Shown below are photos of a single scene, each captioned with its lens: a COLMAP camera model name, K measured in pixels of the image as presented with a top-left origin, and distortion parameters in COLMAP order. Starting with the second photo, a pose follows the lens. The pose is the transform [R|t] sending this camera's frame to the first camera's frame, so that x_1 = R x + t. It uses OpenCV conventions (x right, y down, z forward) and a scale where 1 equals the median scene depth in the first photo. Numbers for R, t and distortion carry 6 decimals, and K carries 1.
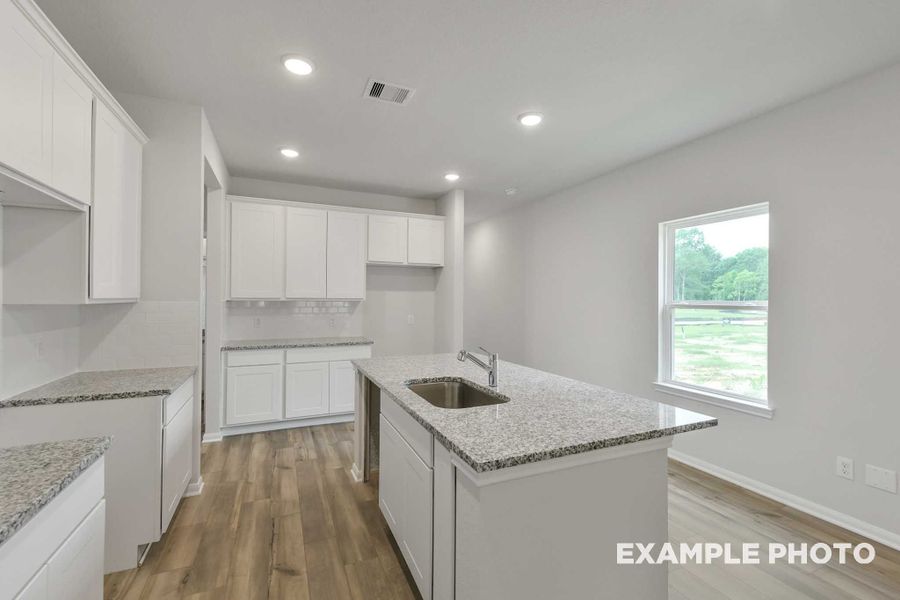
lens RADIAL K [[393.9, 0, 453.0], [0, 393.9, 297.8], [0, 0, 1]] dist [0.001097, 0.000119]
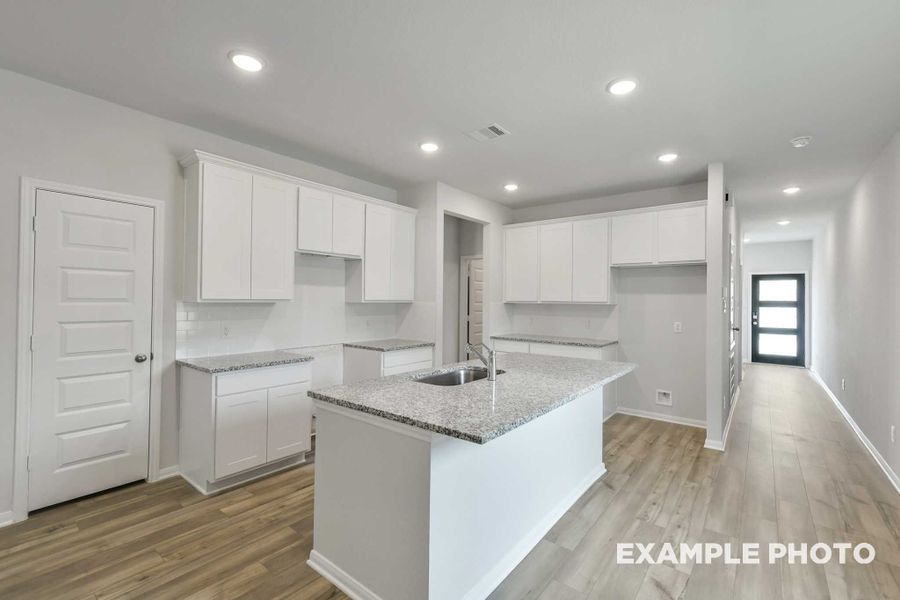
lens RADIAL K [[393.9, 0, 453.0], [0, 393.9, 297.8], [0, 0, 1]] dist [0.001097, 0.000119]
pose [[0.465769, -0.008196, -0.884869, 0.542519], [-0.006273, 0.999901, -0.012563, 0.006867], [0.884884, 0.011402, 0.465671, 0.212430]]
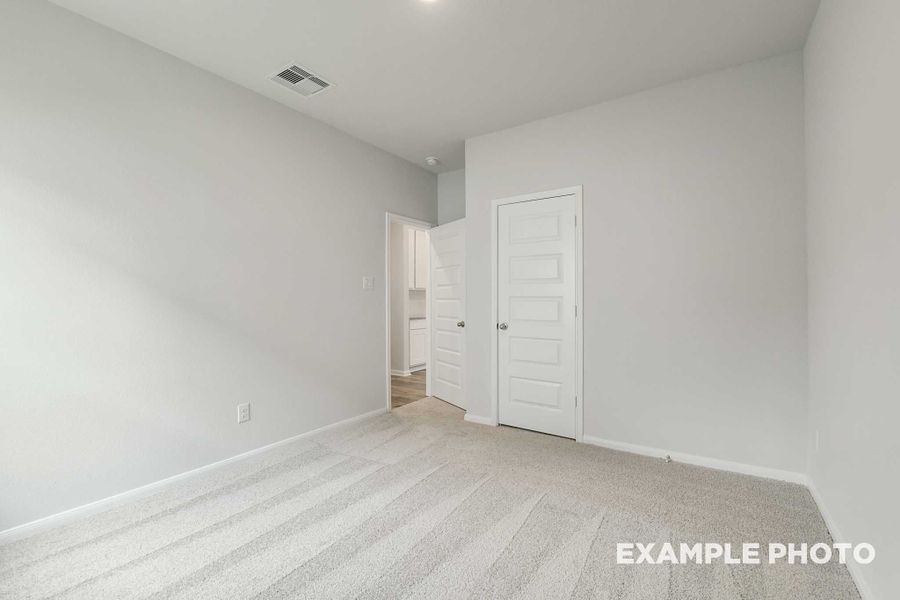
lens RADIAL K [[390.3, 0, 450.6], [0, 390.3, 296.9], [0, 0, 1]] dist [0.002022, -0.011947]
pose [[0.842593, -0.013817, 0.538373, -1.230523], [0.008721, 0.999890, 0.012013, 0.019297], [-0.538480, -0.005426, 0.842621, -0.425582]]
